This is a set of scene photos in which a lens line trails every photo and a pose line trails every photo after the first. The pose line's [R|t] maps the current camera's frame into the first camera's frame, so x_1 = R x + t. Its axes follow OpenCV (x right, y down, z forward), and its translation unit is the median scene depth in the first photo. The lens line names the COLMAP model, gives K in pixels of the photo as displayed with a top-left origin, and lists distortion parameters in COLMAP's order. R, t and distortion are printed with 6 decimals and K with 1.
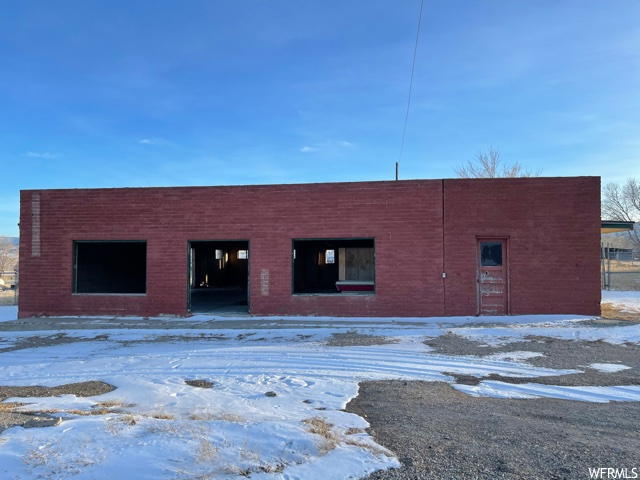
lens RADIAL K [[480.0, 0, 322.6], [0, 480.0, 242.8], [0, 0, 1]] dist [0.083961, -0.099224]
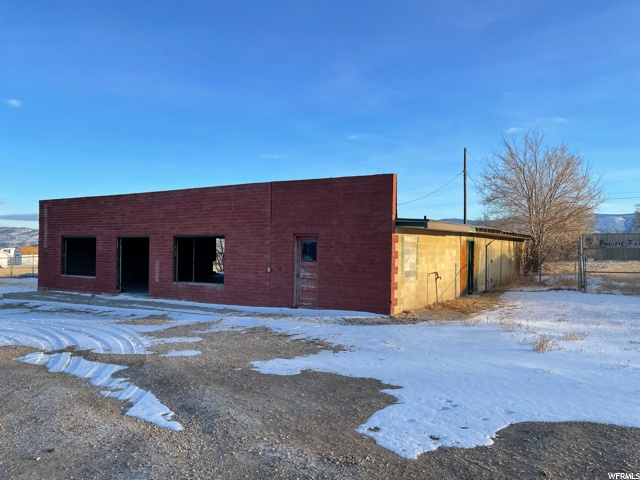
lens RADIAL K [[466.2, 0, 335.0], [0, 466.2, 237.6], [0, 0, 1]] dist [0.005833, 0.002028]
pose [[0.926491, 0.002498, -0.376309, 0.740627], [0.004313, 0.999842, 0.017255, -0.021938], [0.376292, -0.017609, 0.926334, 0.068895]]
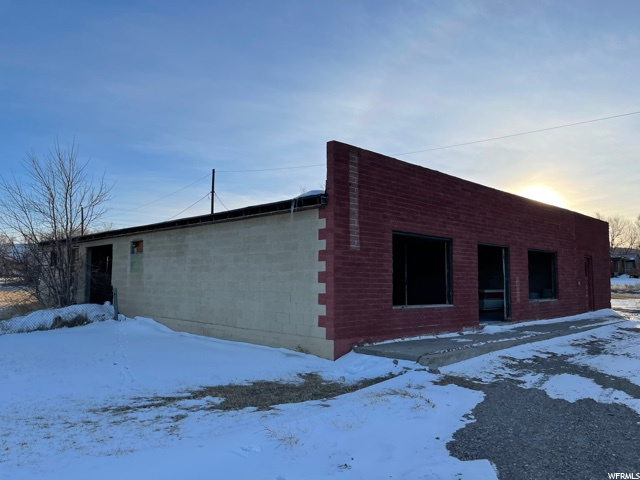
lens RADIAL K [[480.0, 0, 322.6], [0, 480.0, 242.8], [0, 0, 1]] dist [0.083961, -0.099224]
pose [[0.609202, 0.072667, 0.789679, -1.180877], [-0.038638, 0.997330, -0.061968, 0.062601], [-0.792073, 0.007240, 0.610383, 0.691923]]
